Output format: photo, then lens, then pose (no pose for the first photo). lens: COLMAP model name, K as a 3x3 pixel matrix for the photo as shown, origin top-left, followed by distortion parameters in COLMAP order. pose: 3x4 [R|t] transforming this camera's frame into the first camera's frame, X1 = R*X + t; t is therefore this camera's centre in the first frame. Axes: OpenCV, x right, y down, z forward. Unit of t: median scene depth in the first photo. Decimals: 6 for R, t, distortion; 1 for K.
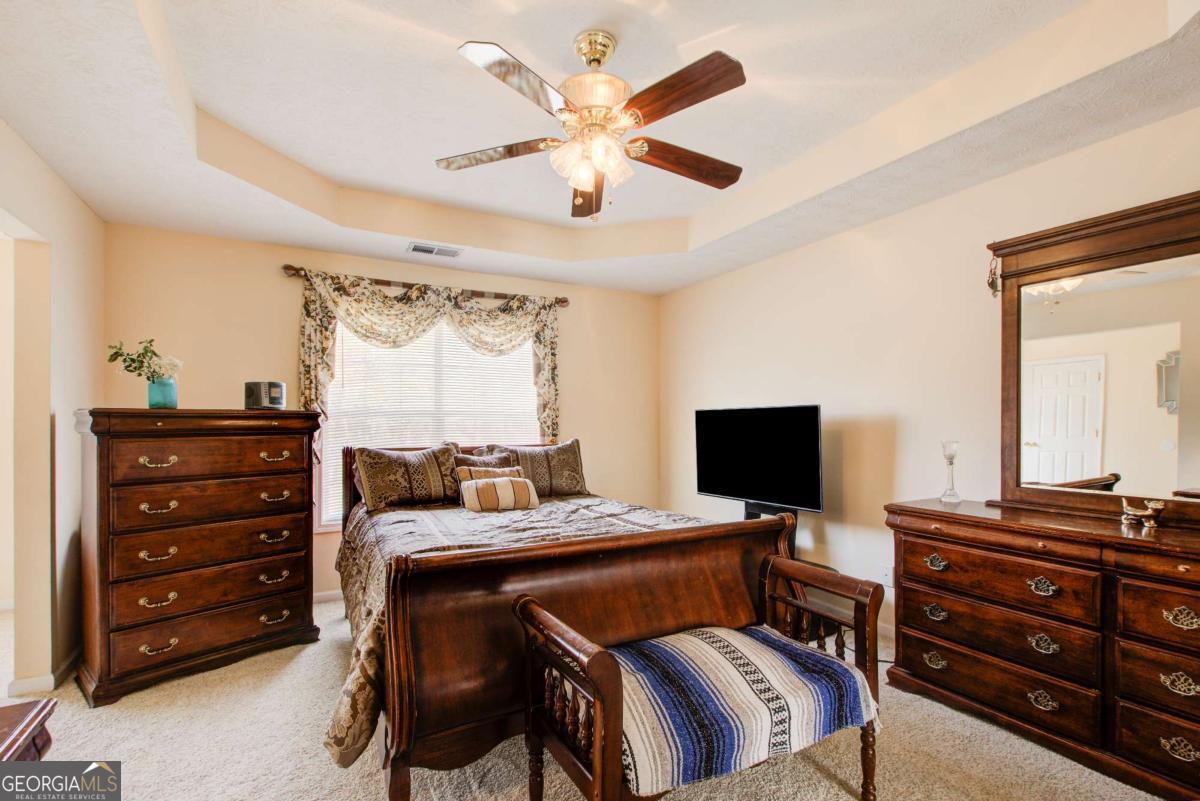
lens RADIAL K [[546.1, 0, 605.1], [0, 546.1, 414.4], [0, 0, 1]] dist [0.000144, 0.000020]
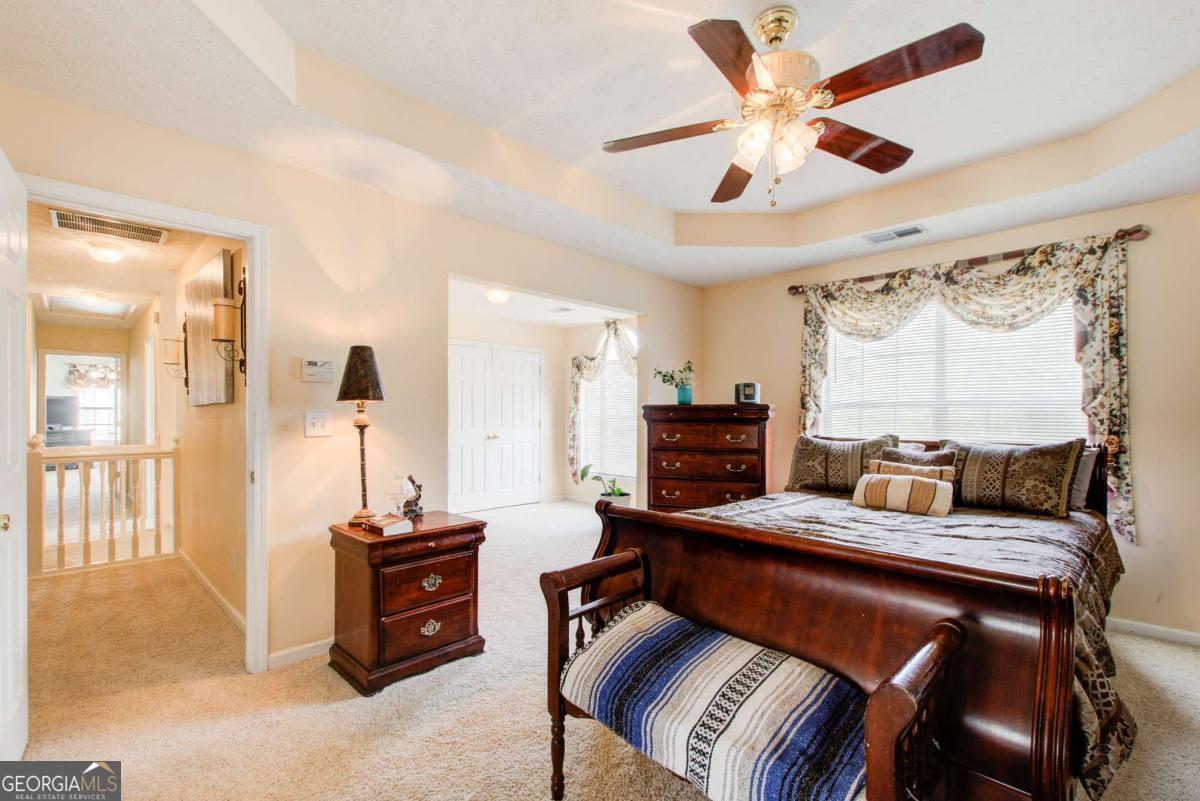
lens RADIAL K [[531.6, 0, 602.9], [0, 531.6, 409.2], [0, 0, 1]] dist [0.001169, 0.000029]
pose [[0.283739, -0.005844, -0.958884, 0.438360], [0.010807, 0.999937, -0.002896, 0.003587], [0.958841, -0.009541, 0.283784, 0.241317]]
